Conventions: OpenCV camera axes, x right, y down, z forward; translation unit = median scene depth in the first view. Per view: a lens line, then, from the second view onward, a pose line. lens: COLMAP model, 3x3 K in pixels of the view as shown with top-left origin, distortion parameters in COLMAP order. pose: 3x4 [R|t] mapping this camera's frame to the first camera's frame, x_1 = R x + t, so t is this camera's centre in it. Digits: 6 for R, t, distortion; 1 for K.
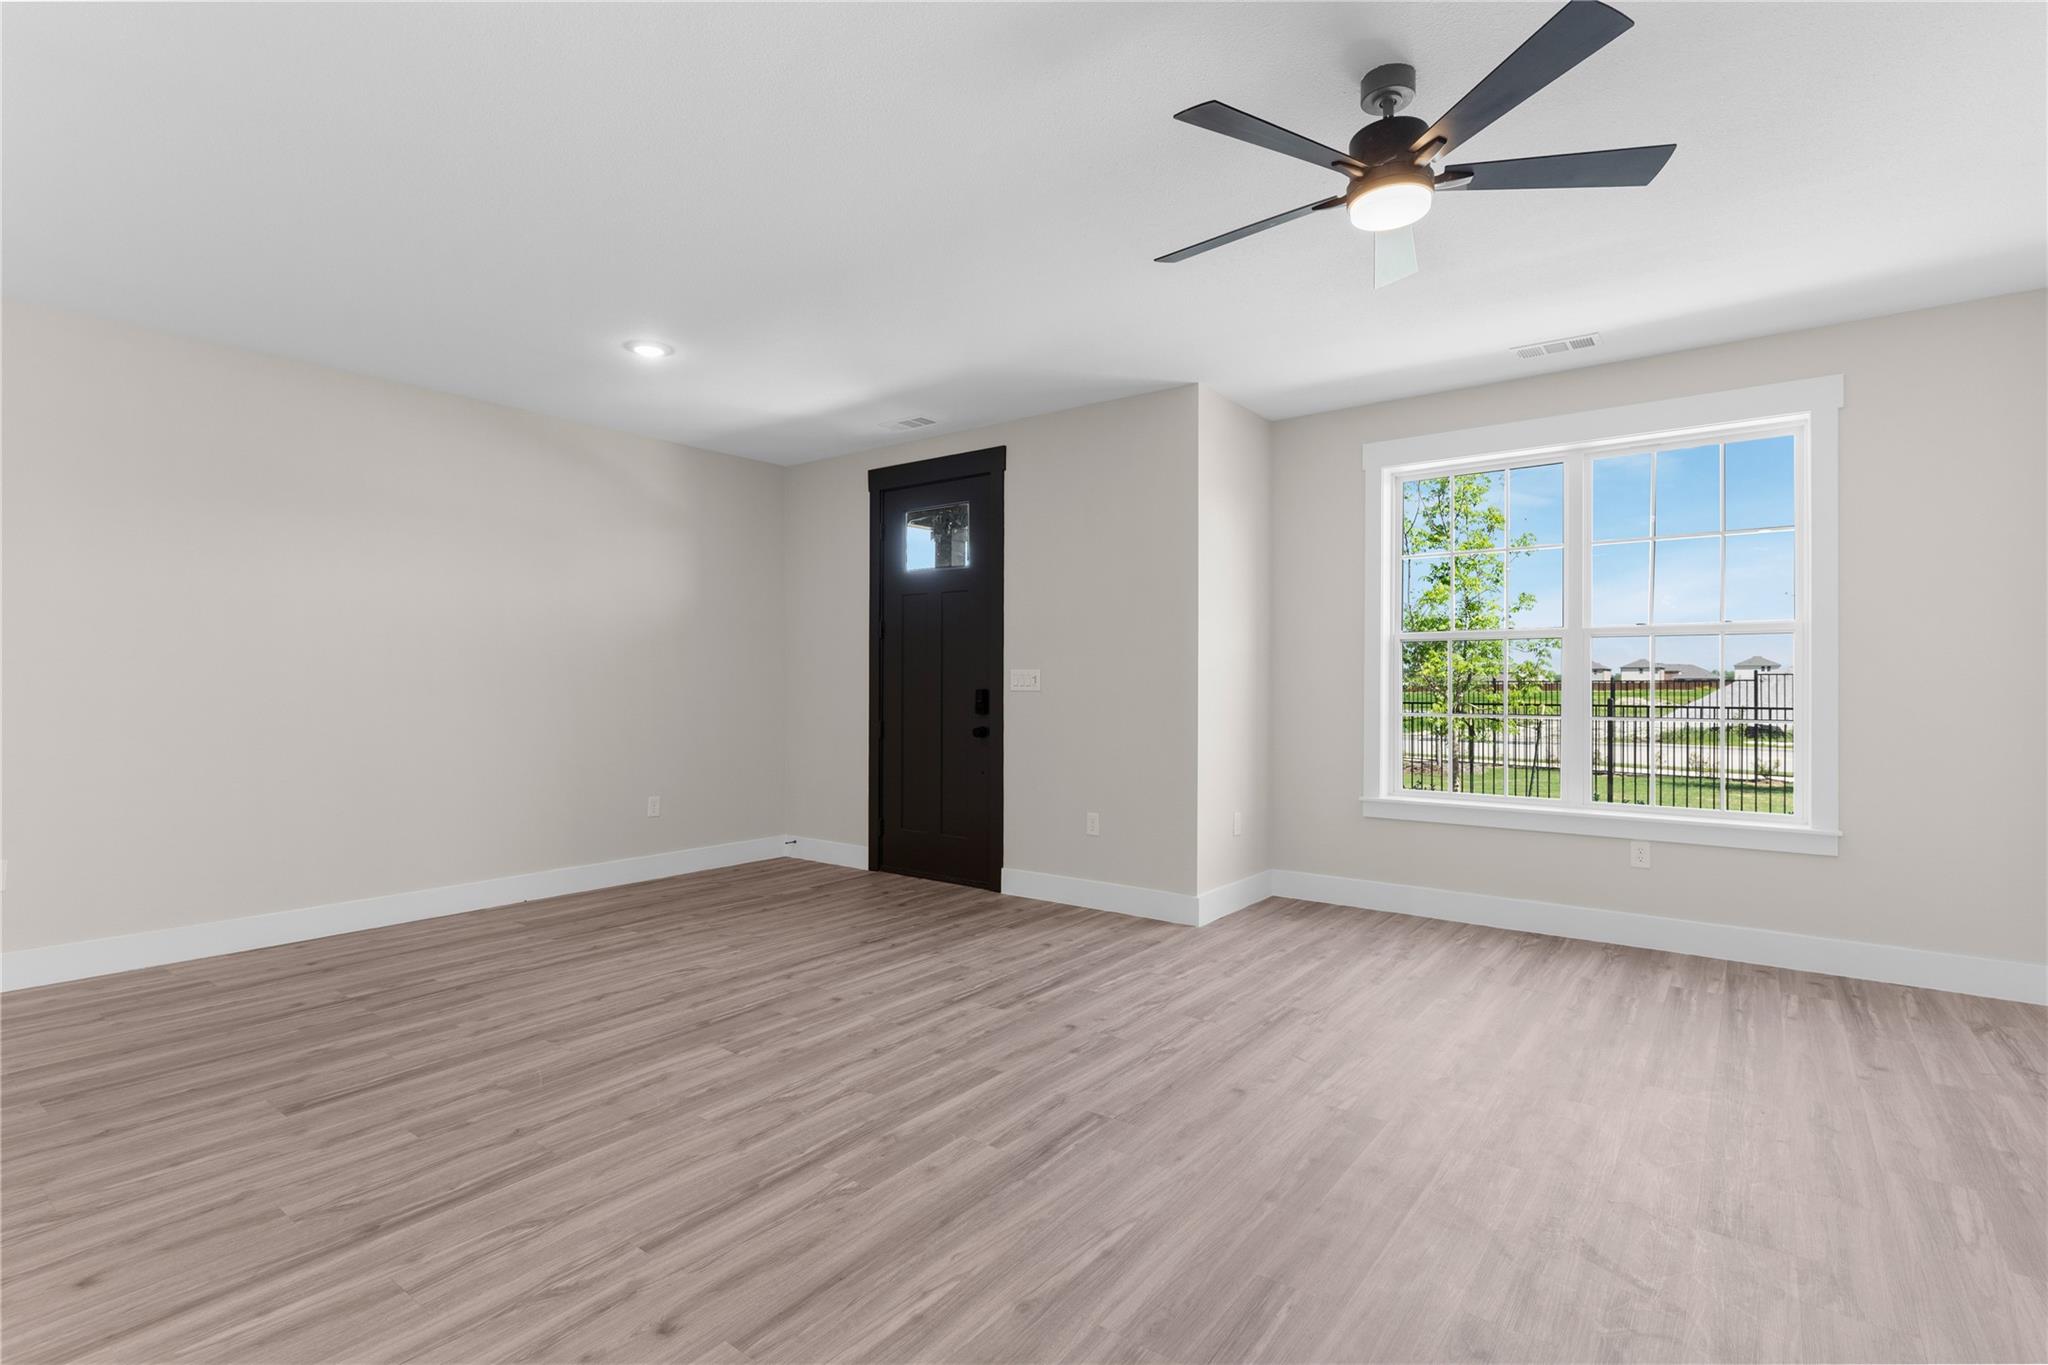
lens RADIAL K [[964.5, 0, 1024.0], [0, 964.5, 682.5], [0, 0, 1]] dist [0.000197, 0.000416]
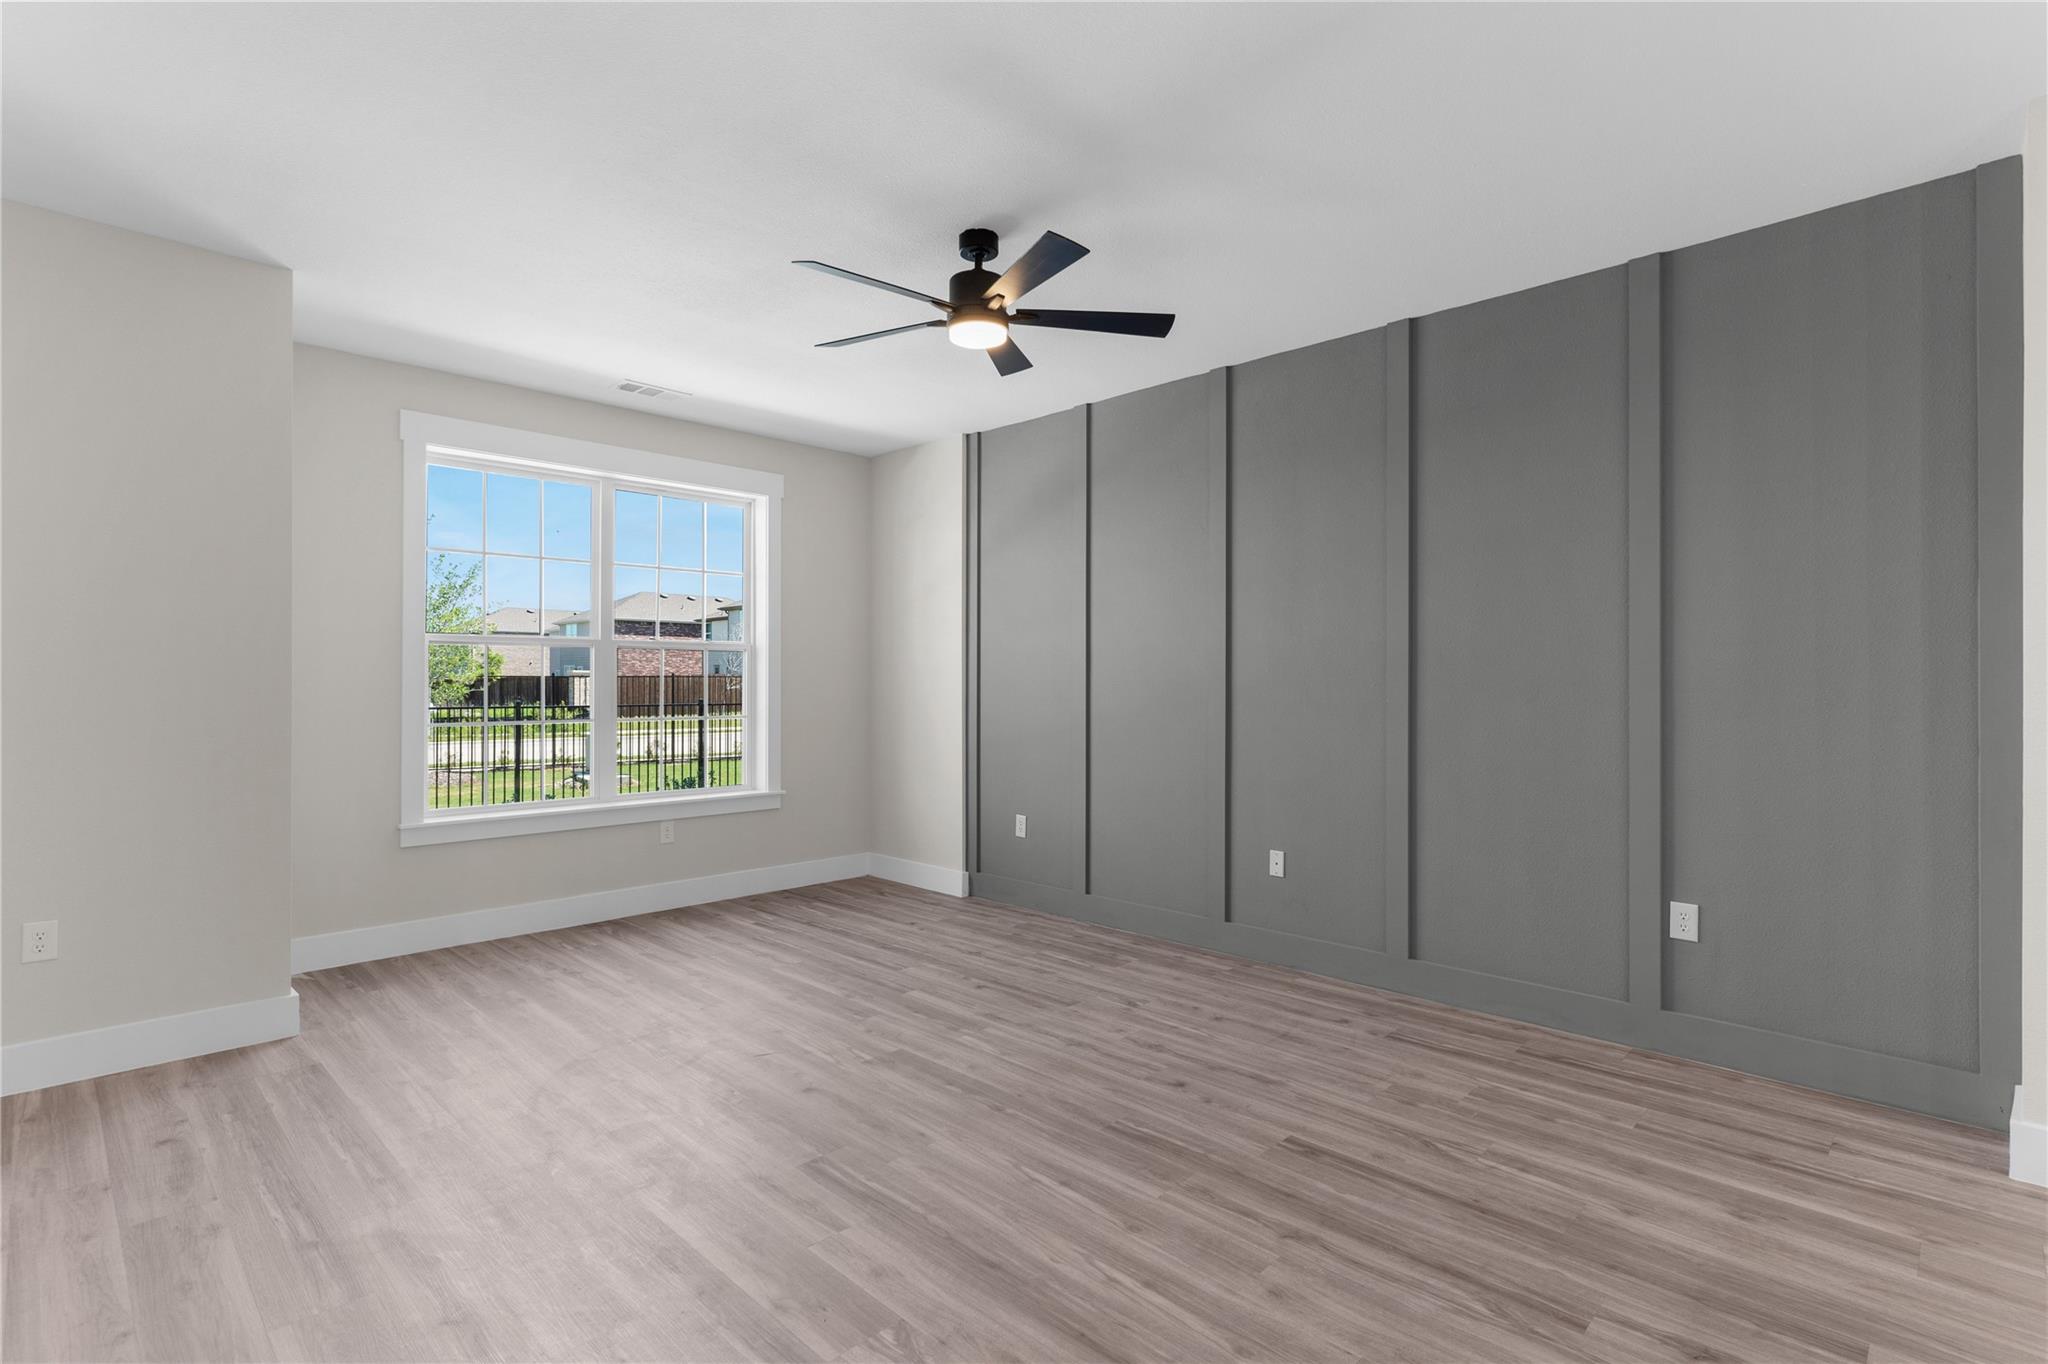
lens RADIAL K [[964.5, 0, 1024.0], [0, 964.5, 682.0], [0, 0, 1]] dist [0.000197, 0.000416]
pose [[0.134722, -0.001686, 0.990882, -0.549835], [-0.001021, 0.999998, 0.001841, -0.011720], [-0.990883, -0.001260, 0.134720, 0.450823]]
